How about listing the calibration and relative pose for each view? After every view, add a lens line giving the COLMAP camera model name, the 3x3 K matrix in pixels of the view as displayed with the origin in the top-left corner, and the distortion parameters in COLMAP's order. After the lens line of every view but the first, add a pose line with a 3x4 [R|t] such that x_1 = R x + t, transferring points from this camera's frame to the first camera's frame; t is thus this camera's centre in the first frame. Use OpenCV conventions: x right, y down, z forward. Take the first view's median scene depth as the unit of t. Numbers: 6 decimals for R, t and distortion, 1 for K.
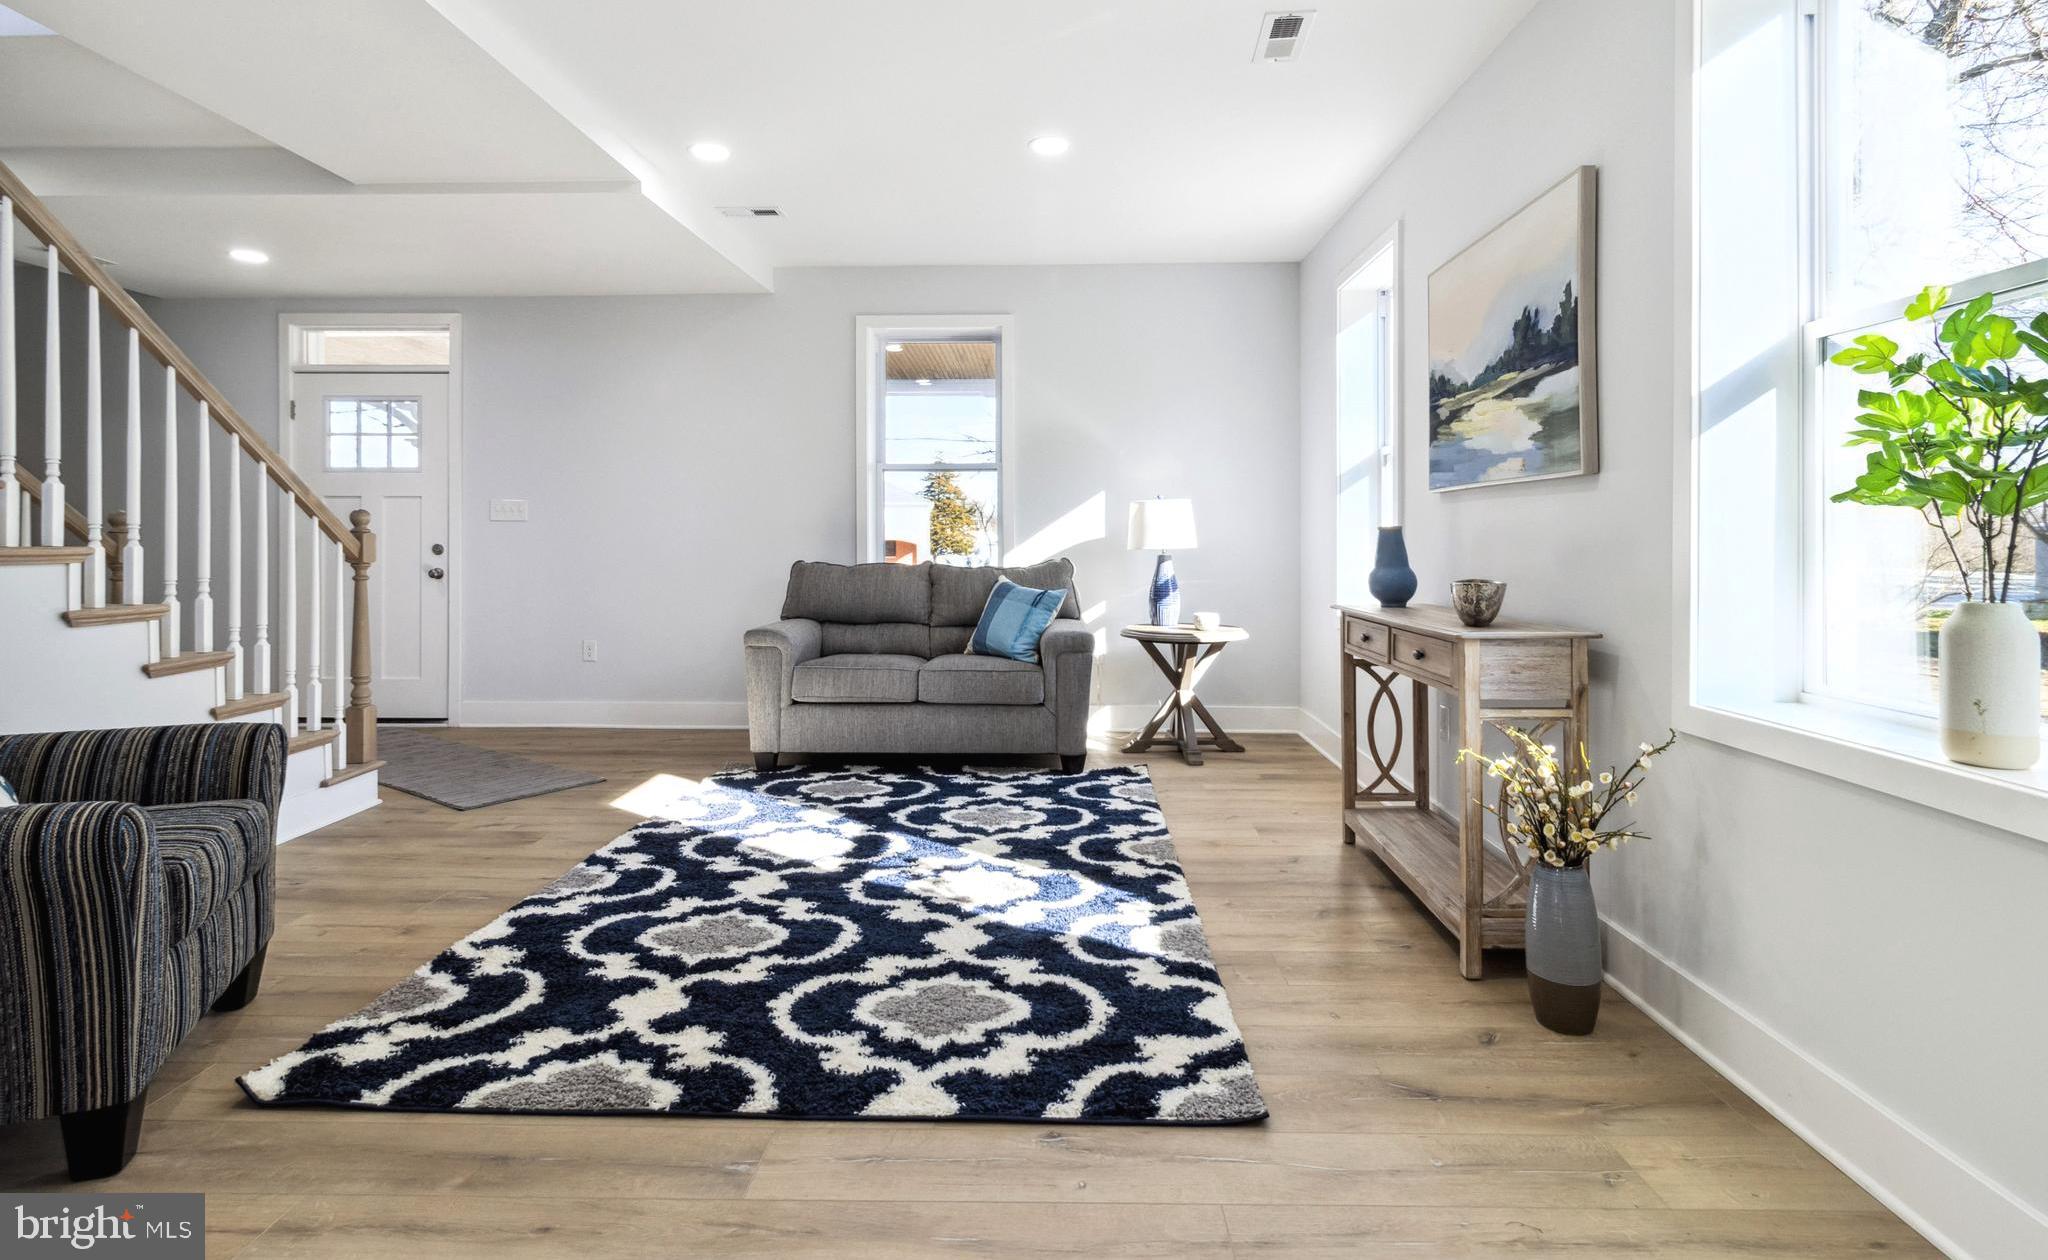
lens RADIAL K [[964.3, 0, 1030.0], [0, 964.3, 546.4], [0, 0, 1]] dist [0.001087, -0.000190]
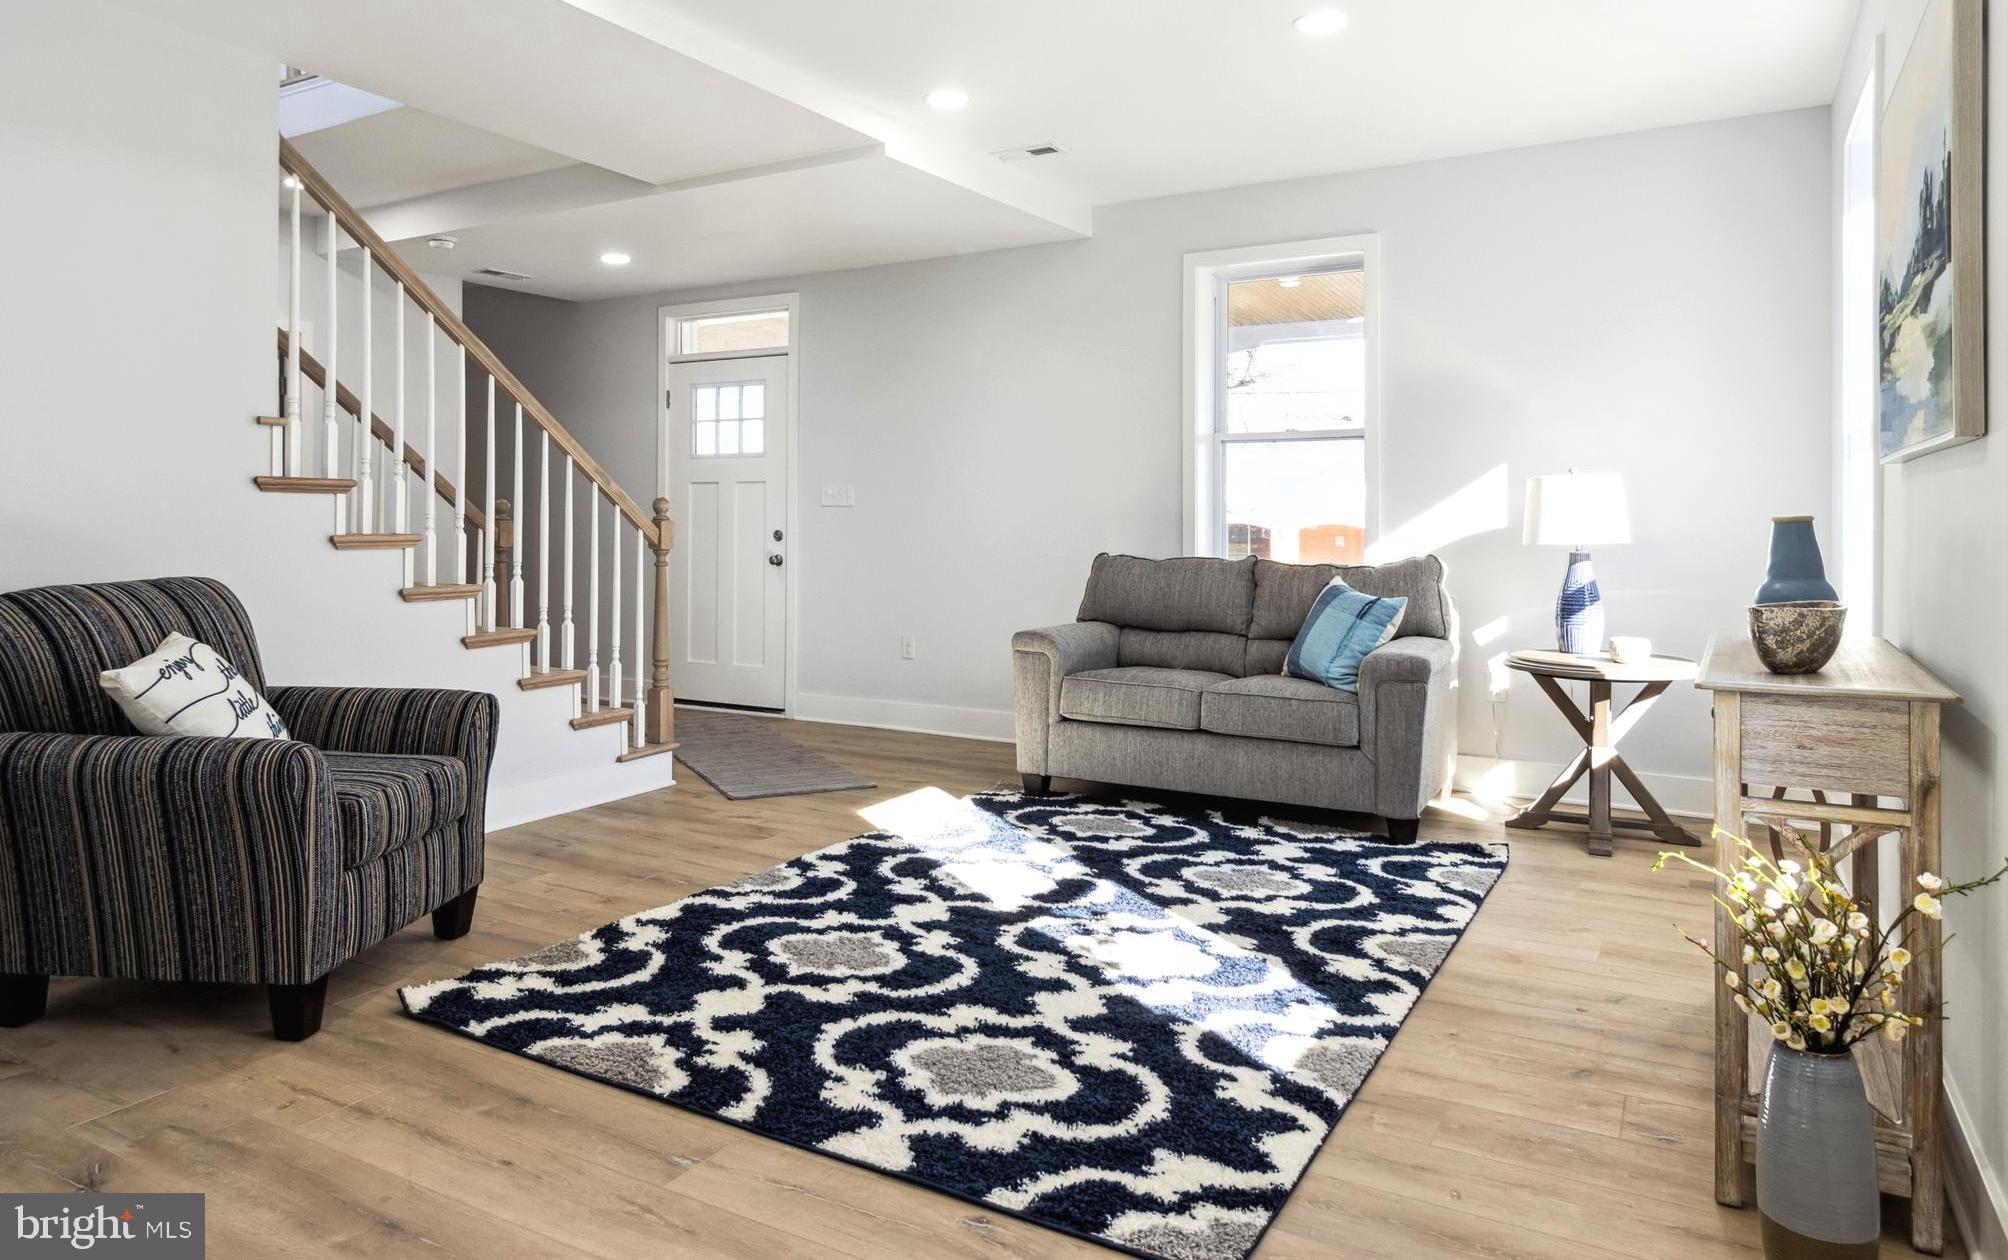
lens RADIAL K [[1236.1, 0, 1001.6], [0, 1236.1, 520.3], [0, 0, 1]] dist [0.000564, 0.002631]
pose [[0.880430, 0.002743, -0.474169, 0.336789], [-0.006677, 0.999956, -0.006614, -0.010124], [0.474129, 0.008990, 0.880409, 0.009028]]
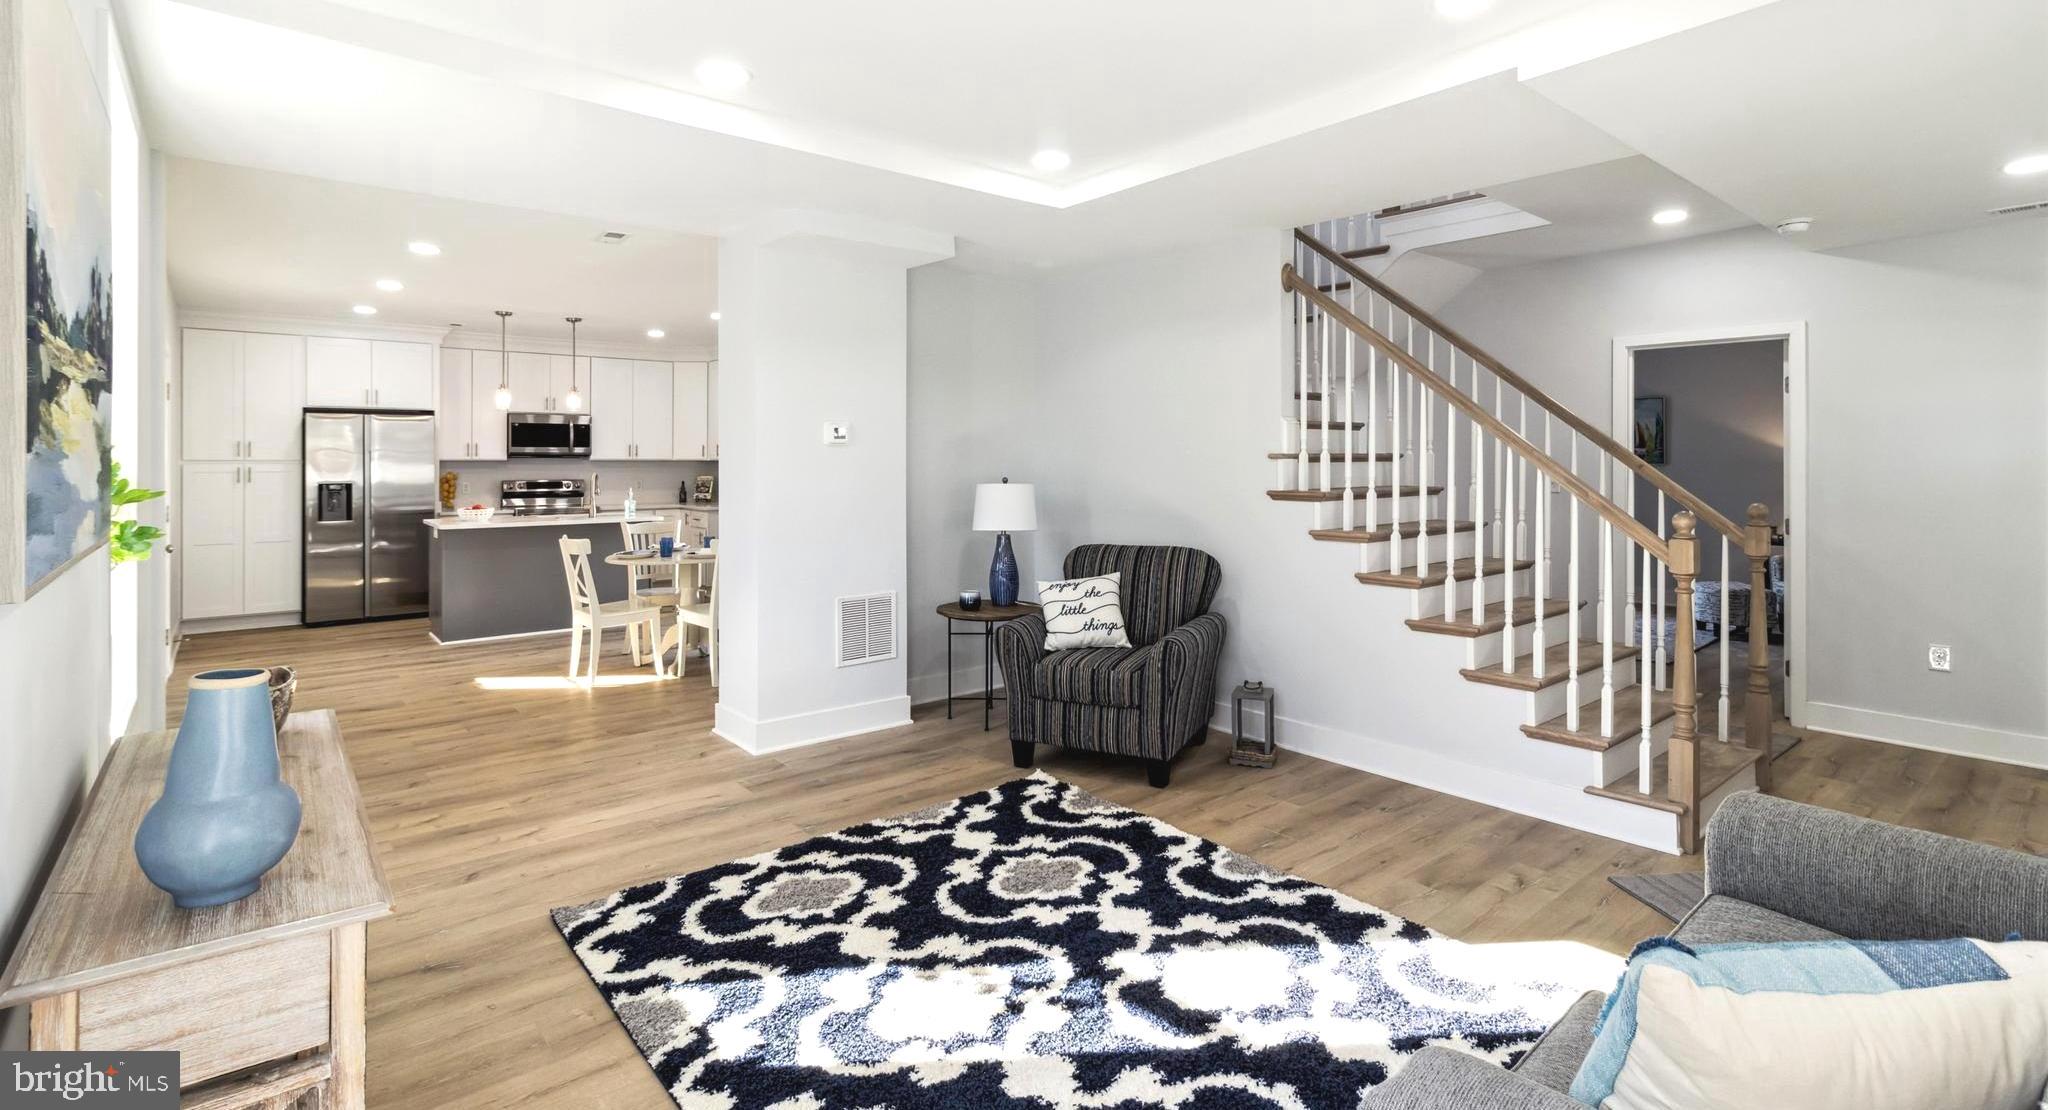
lens RADIAL K [[967.0, 0, 1021.3], [0, 967.0, 450.8], [0, 0, 1]] dist [0.001958, 0.000794]
pose [[-0.753444, -0.002412, -0.657508, 0.439711], [-0.003563, 0.999994, 0.000416, -0.121258], [0.657502, 0.002656, -0.753448, 1.667464]]
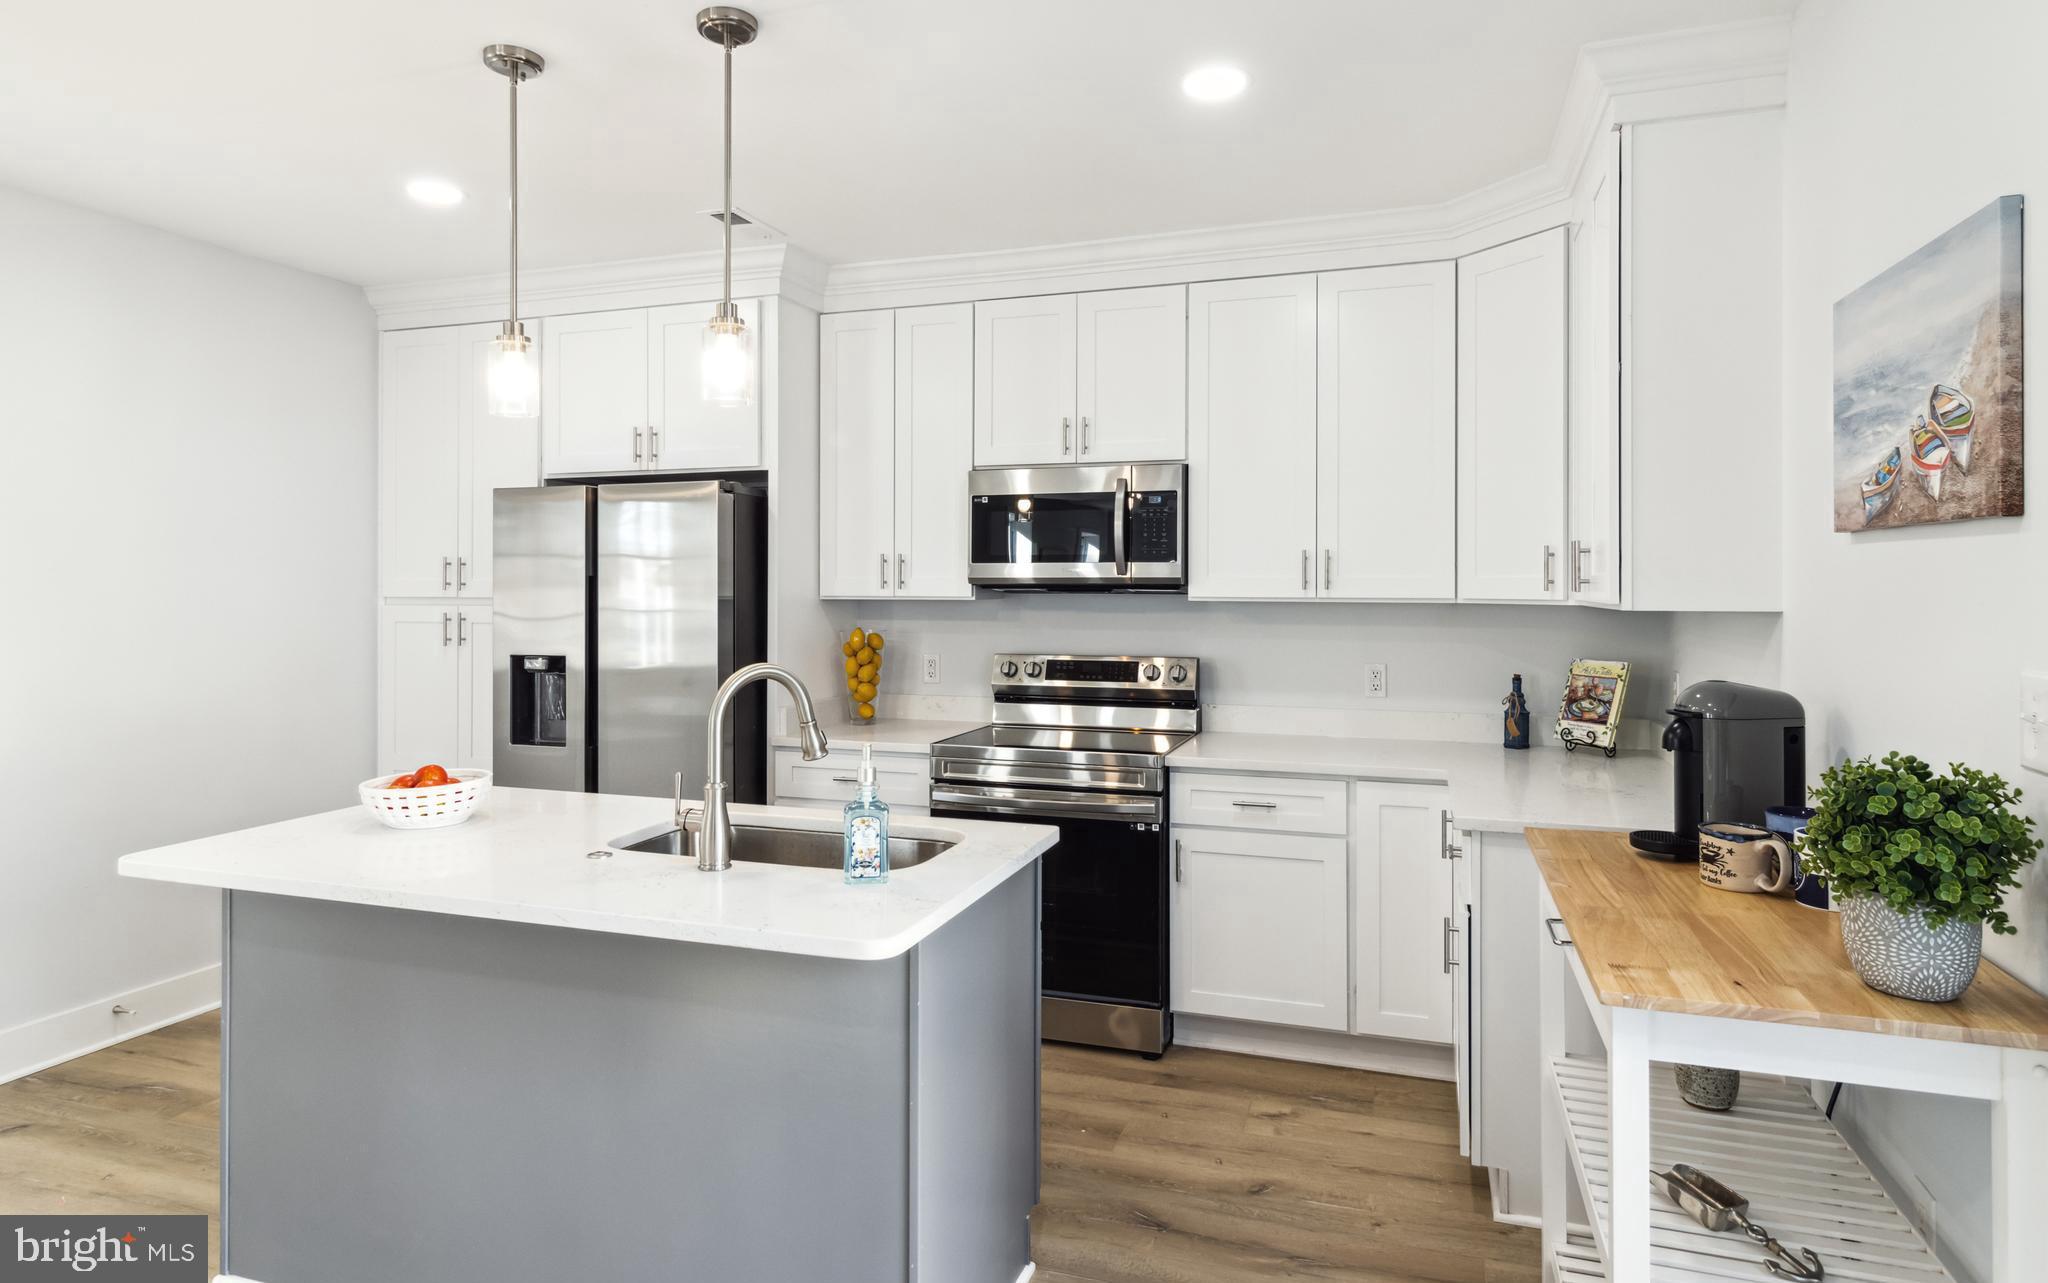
lens RADIAL K [[1142.8, 0, 1035.0], [0, 1142.8, 579.7], [0, 0, 1]] dist [0.003758, 0.000116]
pose [[-0.958359, 0.003476, 0.285544, -0.814489], [0.003638, 0.999993, 0.000038, -0.107045], [-0.285542, 0.001075, -0.958366, -0.514091]]
